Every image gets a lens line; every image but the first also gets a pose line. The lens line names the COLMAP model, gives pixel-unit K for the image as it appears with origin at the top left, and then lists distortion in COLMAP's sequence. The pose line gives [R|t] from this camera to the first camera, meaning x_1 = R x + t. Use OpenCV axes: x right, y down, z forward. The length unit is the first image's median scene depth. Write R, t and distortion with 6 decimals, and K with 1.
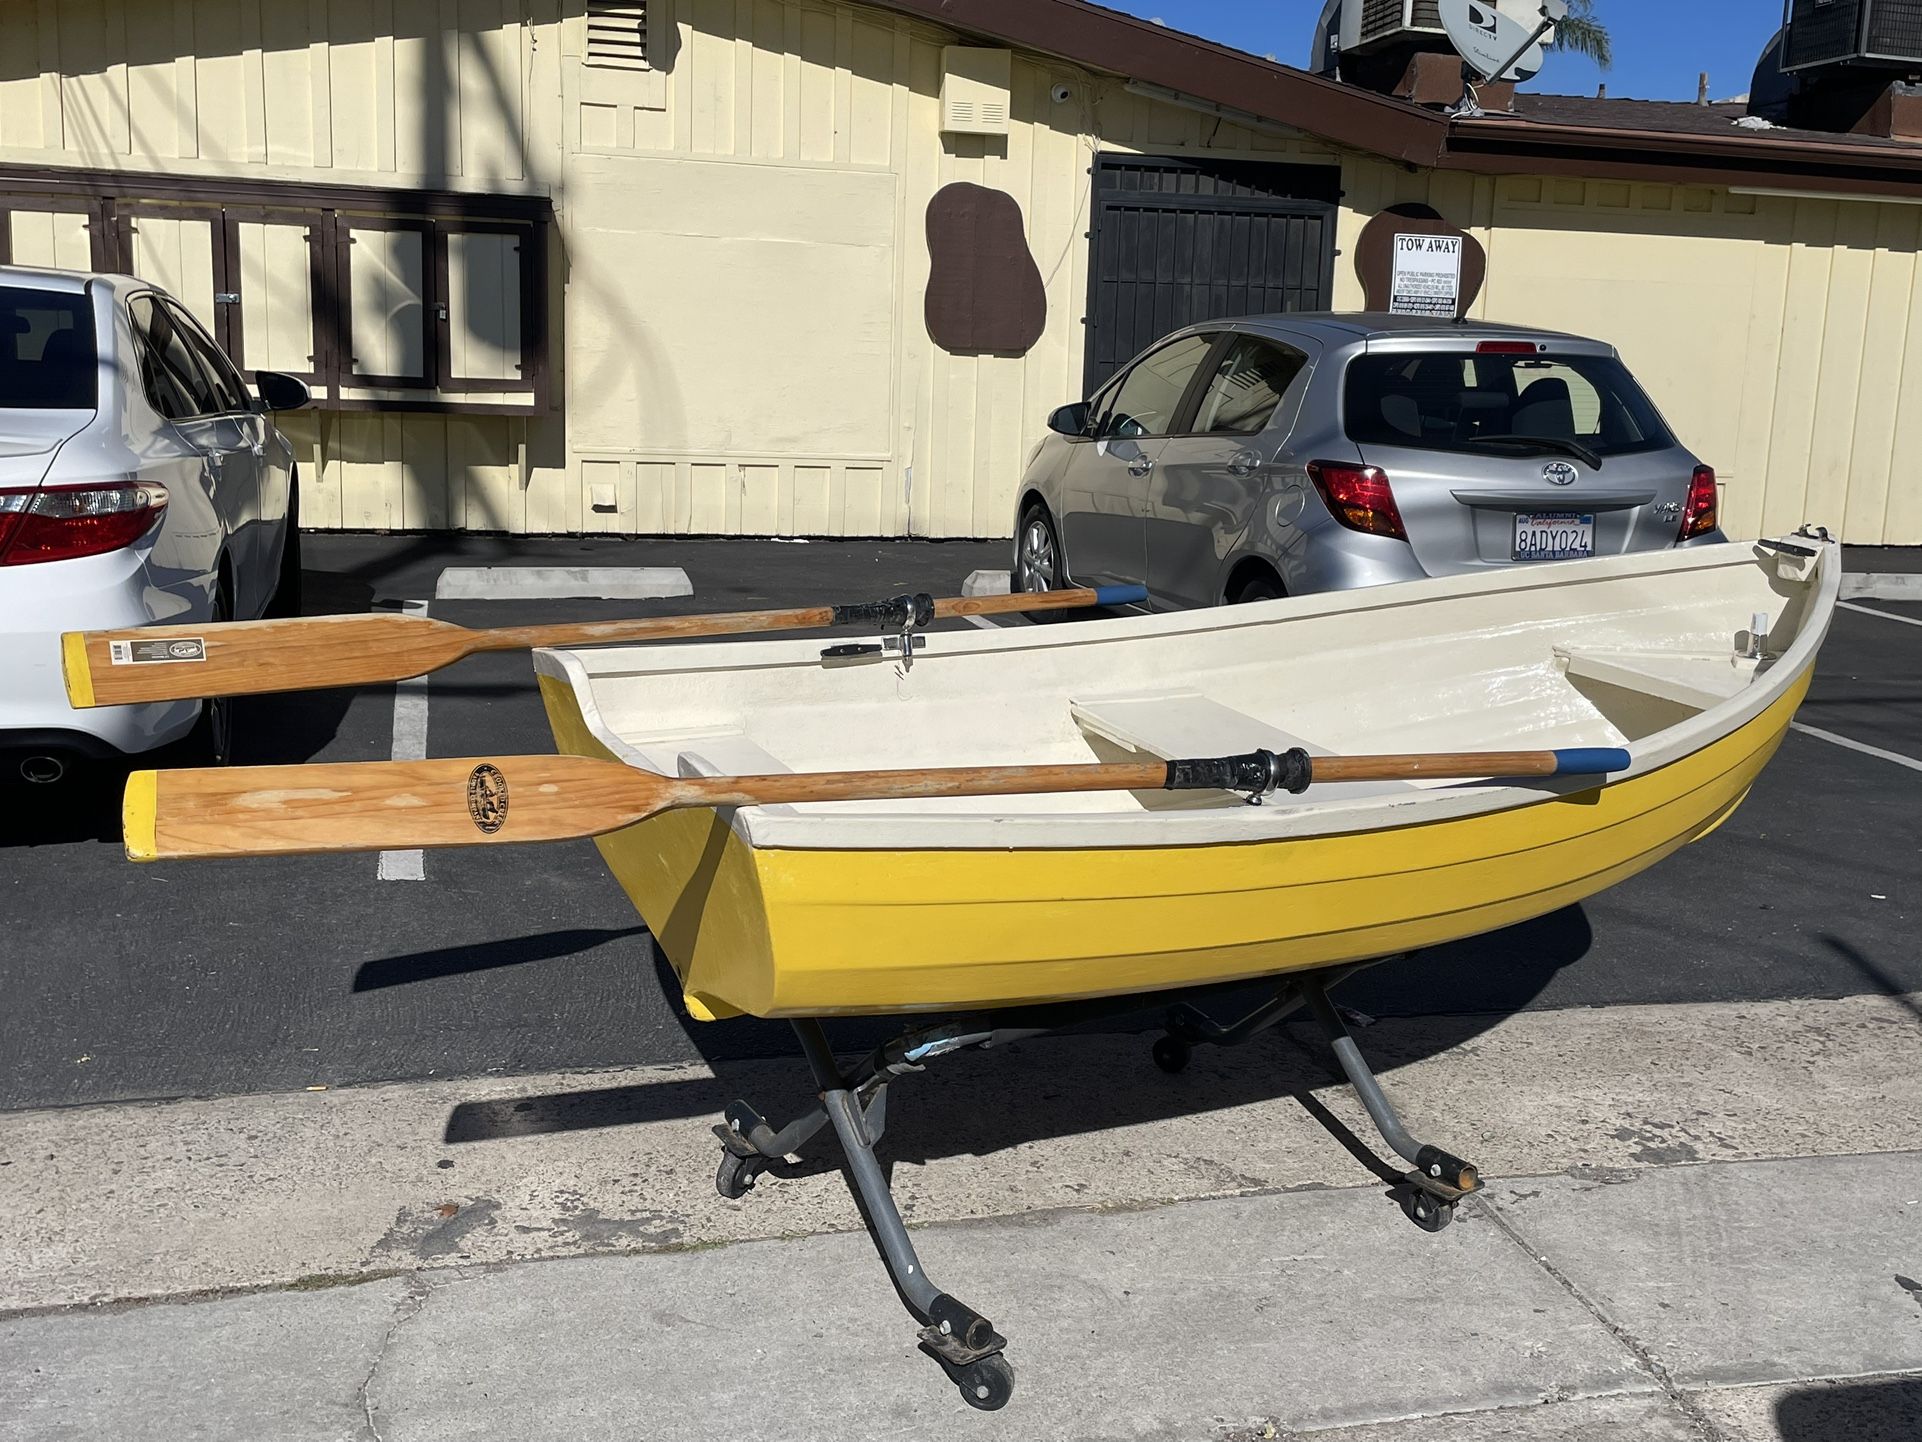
lens RADIAL K [[1921.4, 0, 967.2], [0, 1921.4, 695.5], [0, 0, 1]] dist [0.136011, -0.240974]
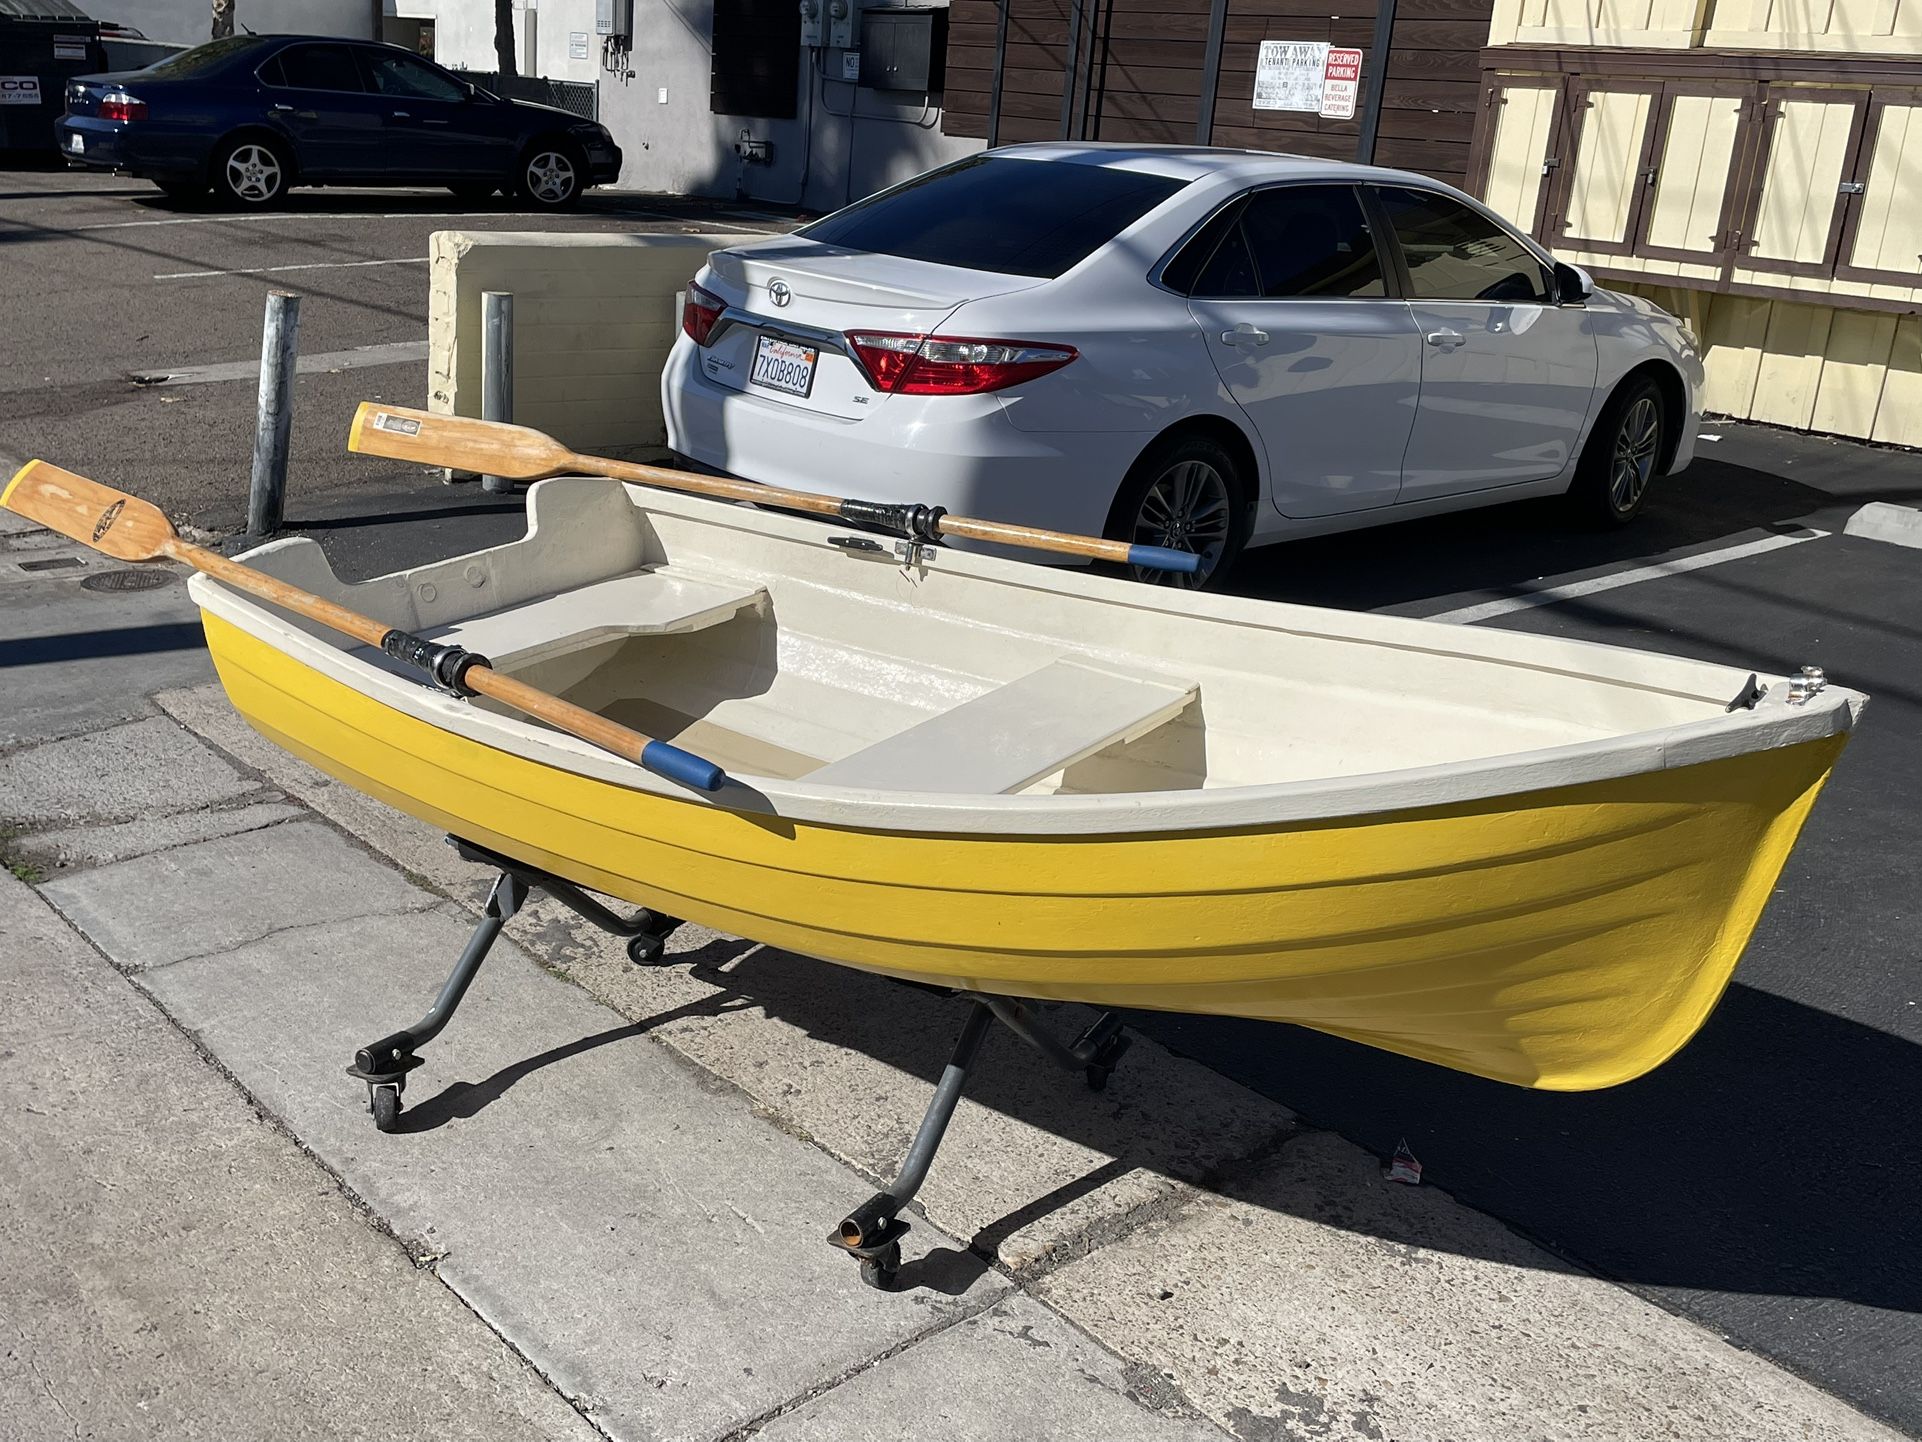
lens RADIAL K [[1946.8, 0, 946.5], [0, 1946.8, 715.7], [0, 0, 1]] dist [0.111134, -0.155188]
pose [[0.455495, 0.263587, -0.850321, 0.827084], [-0.206237, 0.960420, 0.187240, -0.132665], [0.866020, 0.090081, 0.491828, 0.486517]]
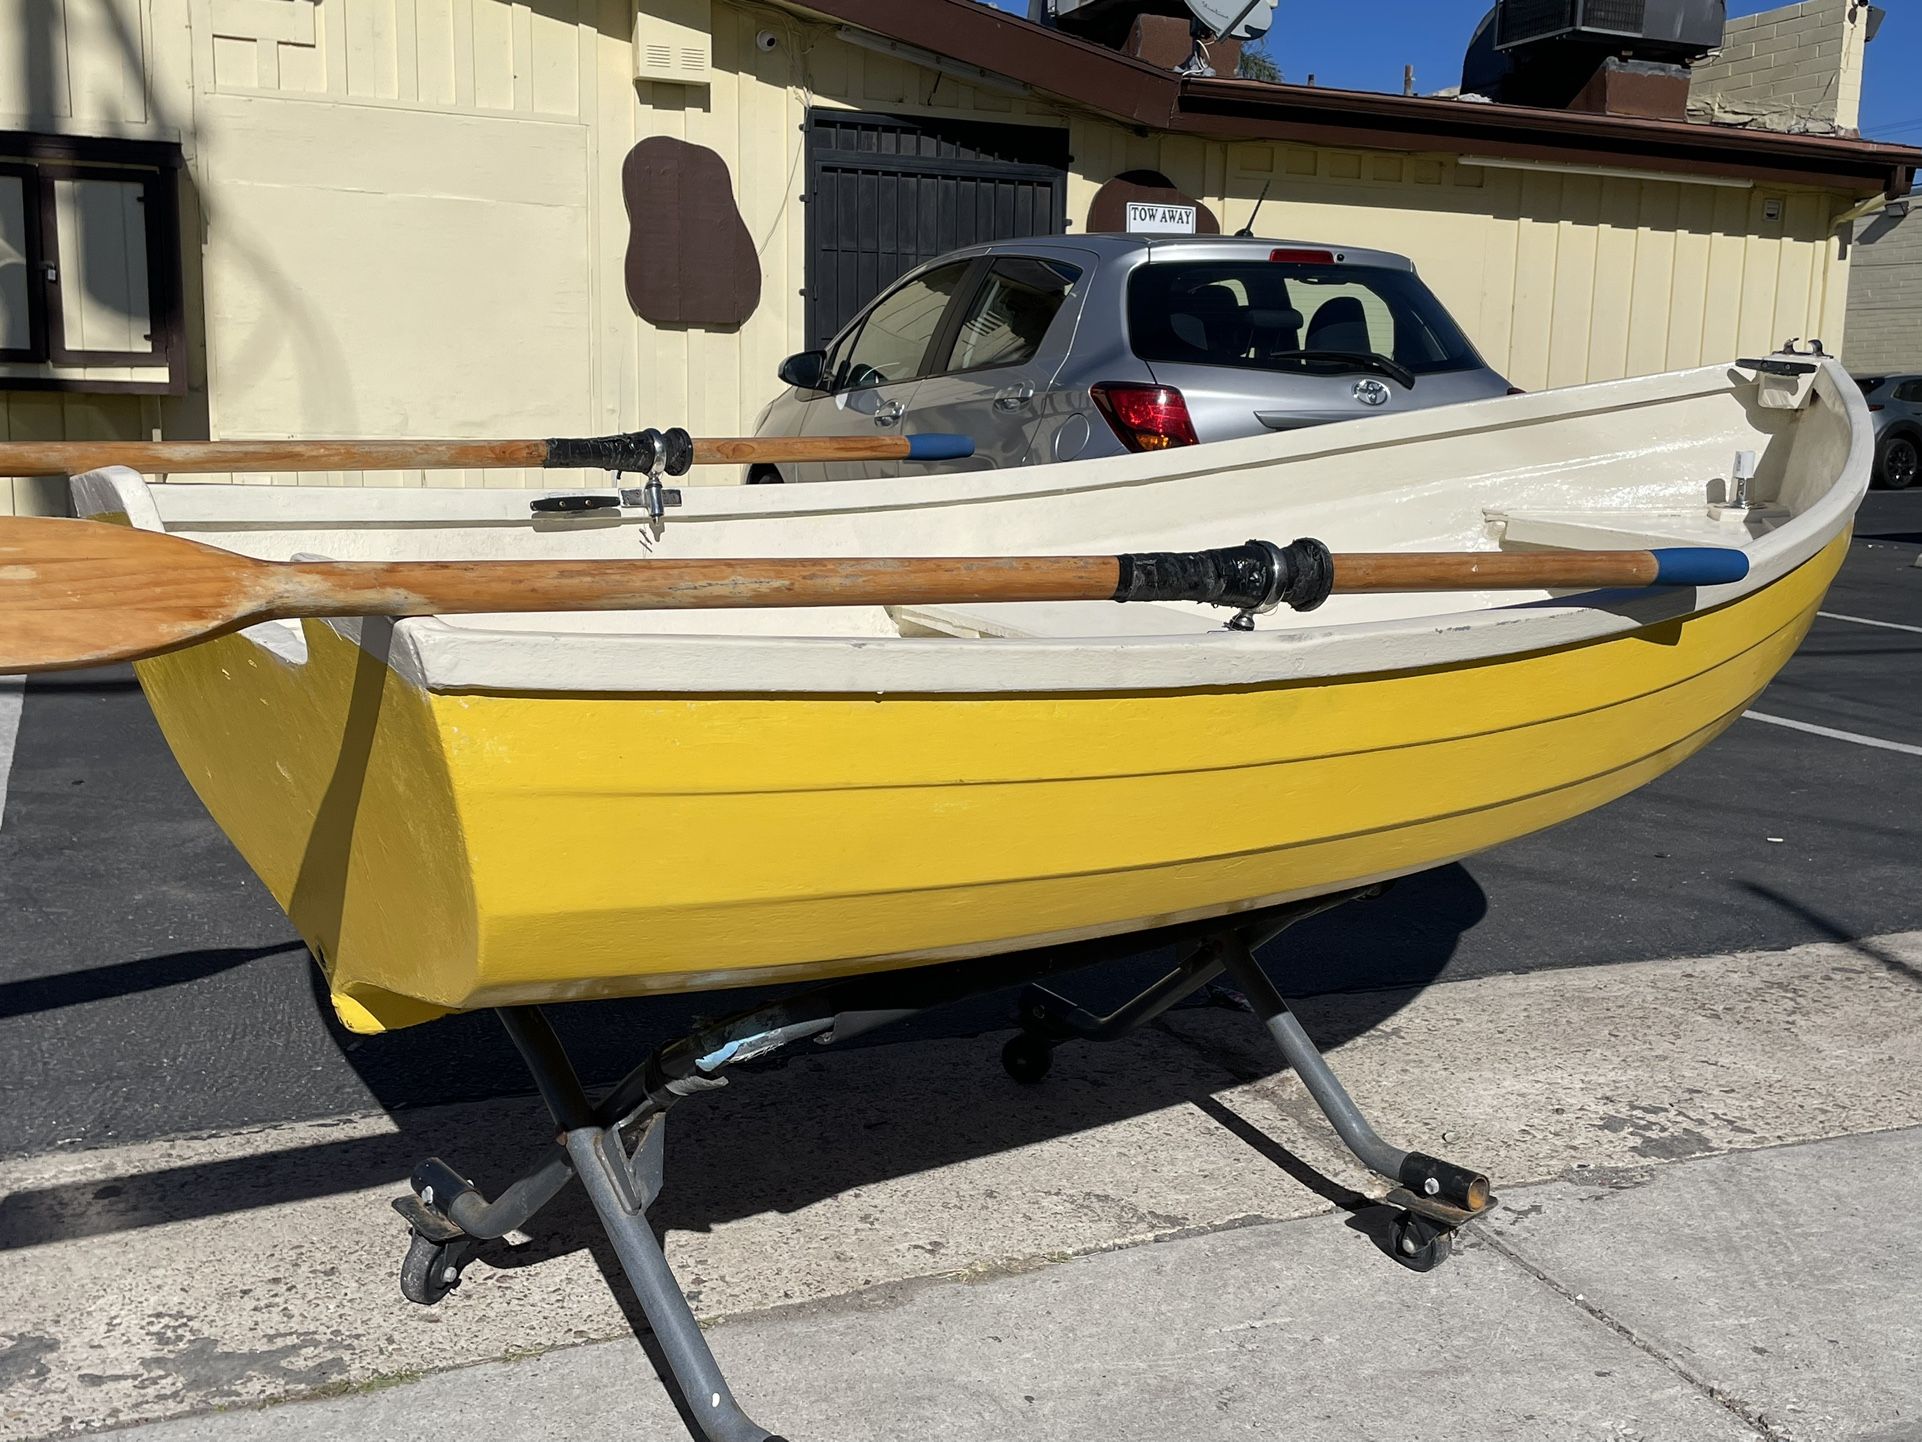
lens RADIAL K [[1934.4, 0, 949.6], [0, 1934.4, 731.5], [0, 0, 1]] dist [0.131496, -0.227953]
pose [[0.989408, -0.037109, 0.140340, -0.026119], [0.037787, 0.999283, -0.002168, 0.060463], [-0.140159, 0.007448, 0.990101, 0.261877]]
